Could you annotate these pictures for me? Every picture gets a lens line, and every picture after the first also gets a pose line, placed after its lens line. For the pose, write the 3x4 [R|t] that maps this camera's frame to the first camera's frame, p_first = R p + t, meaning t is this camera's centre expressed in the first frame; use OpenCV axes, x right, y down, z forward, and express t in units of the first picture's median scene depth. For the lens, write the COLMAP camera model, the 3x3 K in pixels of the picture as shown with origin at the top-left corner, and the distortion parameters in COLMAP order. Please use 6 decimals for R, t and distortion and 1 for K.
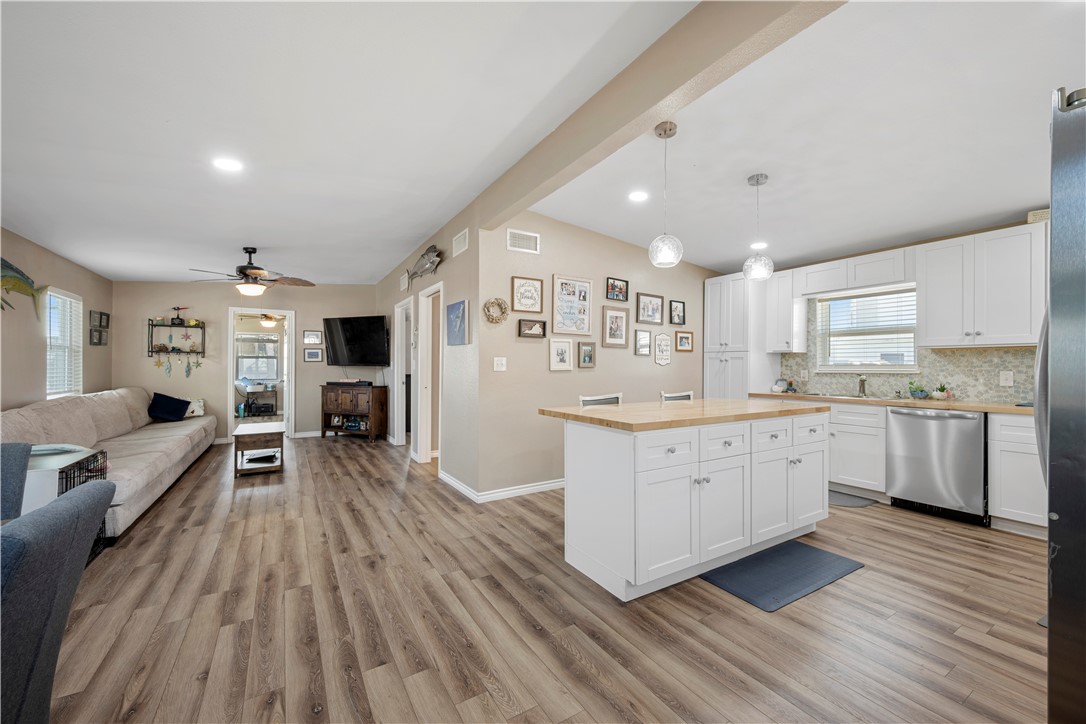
lens RADIAL K [[422.3, 0, 556.1], [0, 422.3, 362.7], [0, 0, 1]] dist [-0.004919, 0.000899]
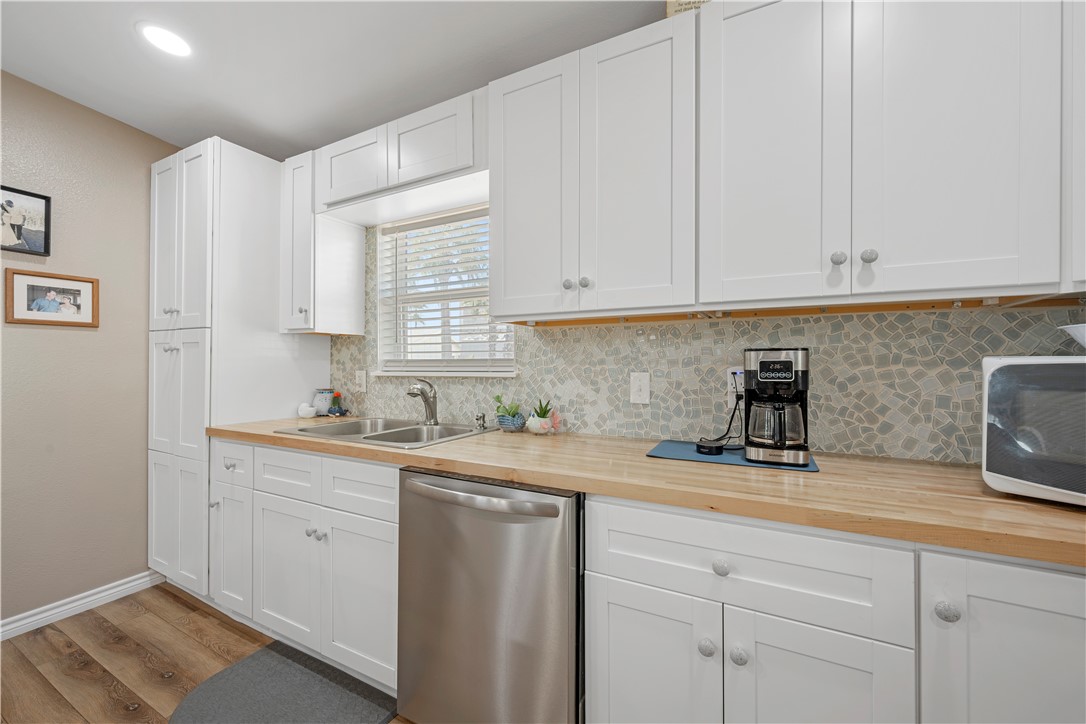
lens RADIAL K [[422.3, 0, 552.4], [0, 422.3, 361.3], [0, 0, 1]] dist [-0.004919, 0.000899]
pose [[0.859808, -0.000422, 0.510617, 0.559872], [-0.002069, 0.999989, 0.004310, 0.004270], [-0.510613, -0.004762, 0.859798, 0.482464]]
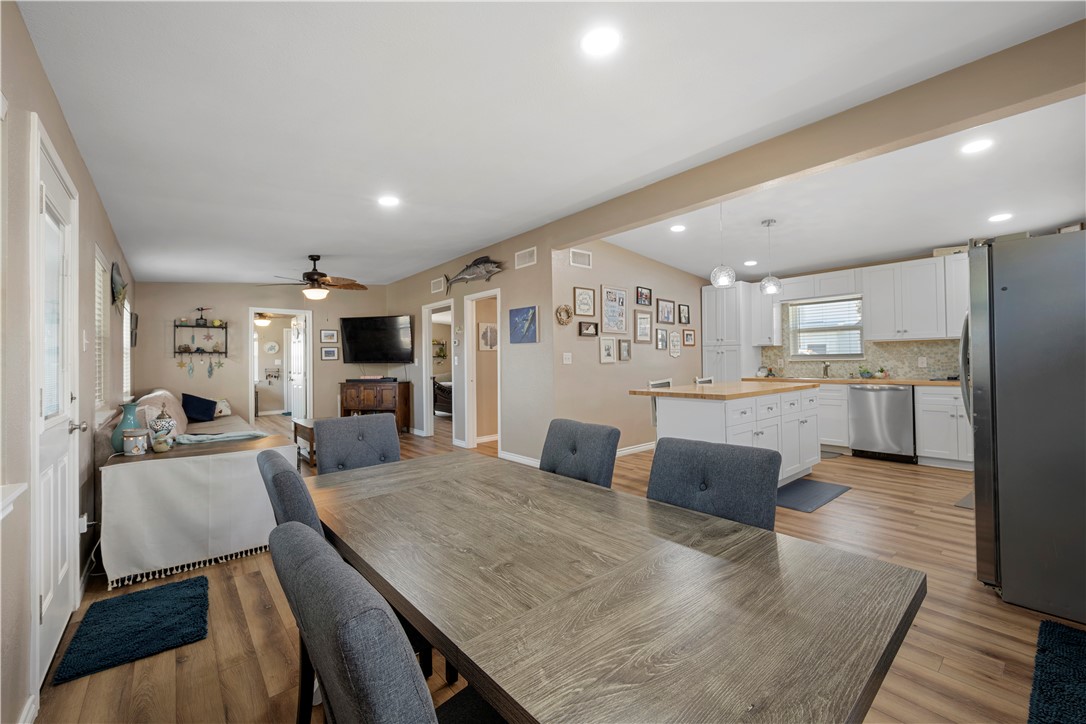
lens RADIAL K [[422.3, 0, 571.3], [0, 422.3, 352.3], [0, 0, 1]] dist [-0.004919, 0.000899]
pose [[0.987765, -0.015133, 0.155215, -0.251126], [0.016895, 0.999807, -0.010042, -0.001246], [-0.155033, 0.012542, 0.987830, -0.175244]]
